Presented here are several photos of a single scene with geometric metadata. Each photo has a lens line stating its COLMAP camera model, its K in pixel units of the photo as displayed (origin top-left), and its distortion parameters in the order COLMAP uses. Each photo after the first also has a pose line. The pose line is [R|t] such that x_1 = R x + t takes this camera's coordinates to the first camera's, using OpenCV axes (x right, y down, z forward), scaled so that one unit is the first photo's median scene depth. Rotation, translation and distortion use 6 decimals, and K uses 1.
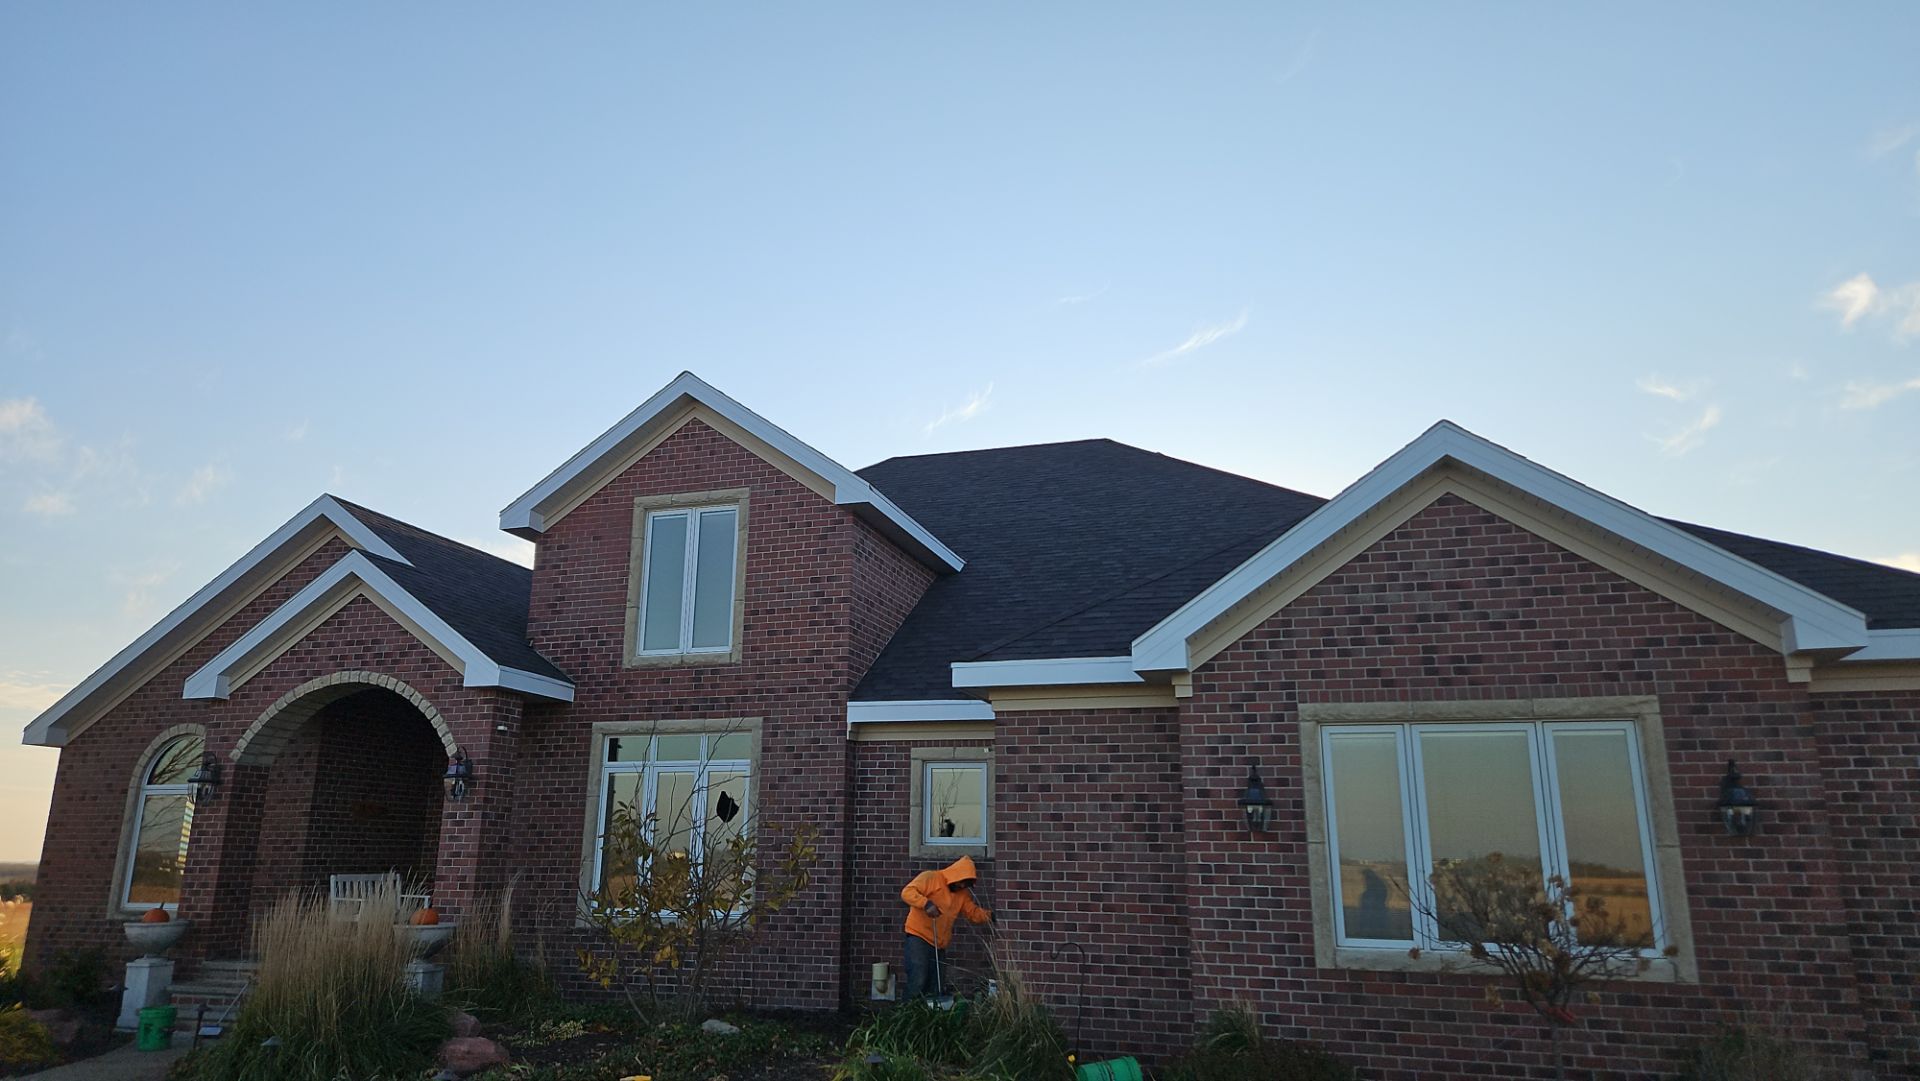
lens RADIAL K [[1283.5, 0, 945.3], [0, 1283.5, 542.3], [0, 0, 1]] dist [0.071225, -0.056995]
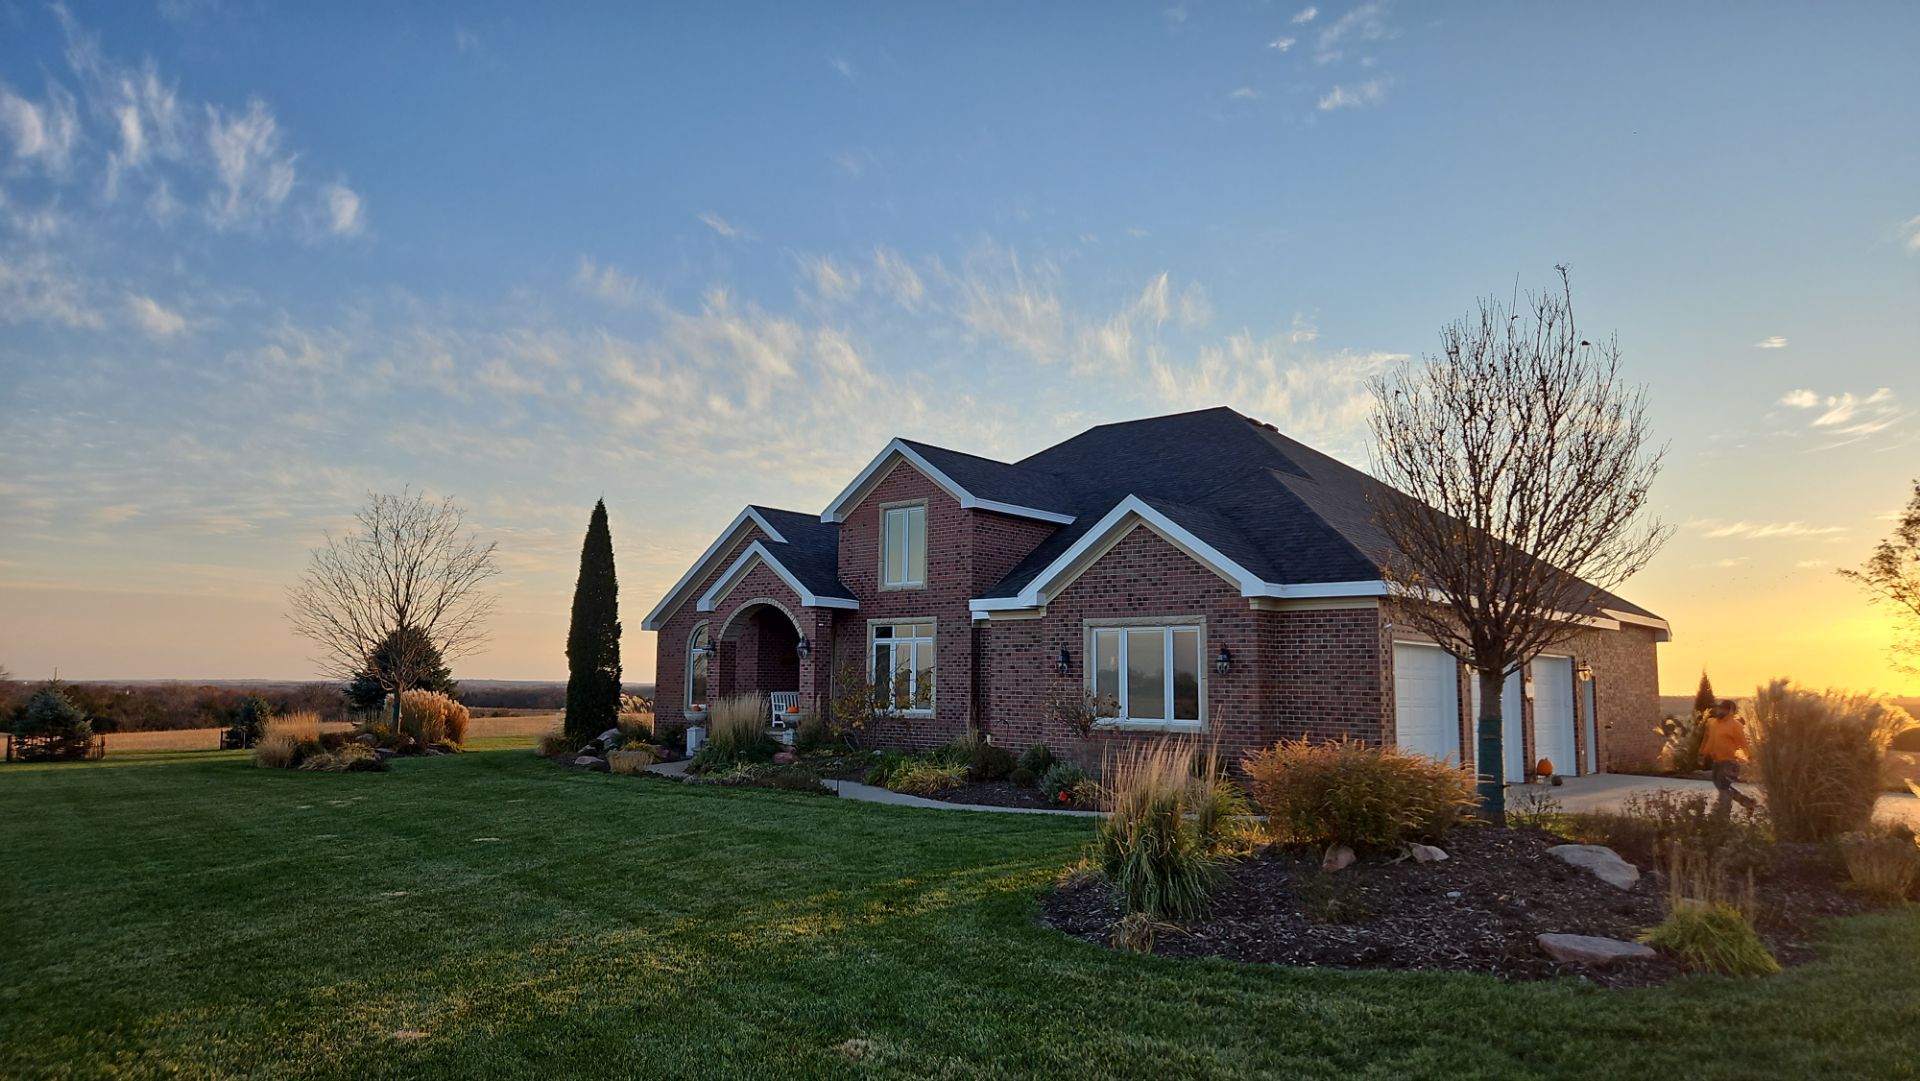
lens RADIAL K [[1283.5, 0, 941.6], [0, 1283.5, 582.3], [0, 0, 1]] dist [0.071225, -0.056995]
pose [[0.918125, -0.032034, -0.394995, 0.655144], [0.094109, 0.985839, 0.138795, -0.192534], [0.384955, -0.164604, 0.908138, -0.795330]]
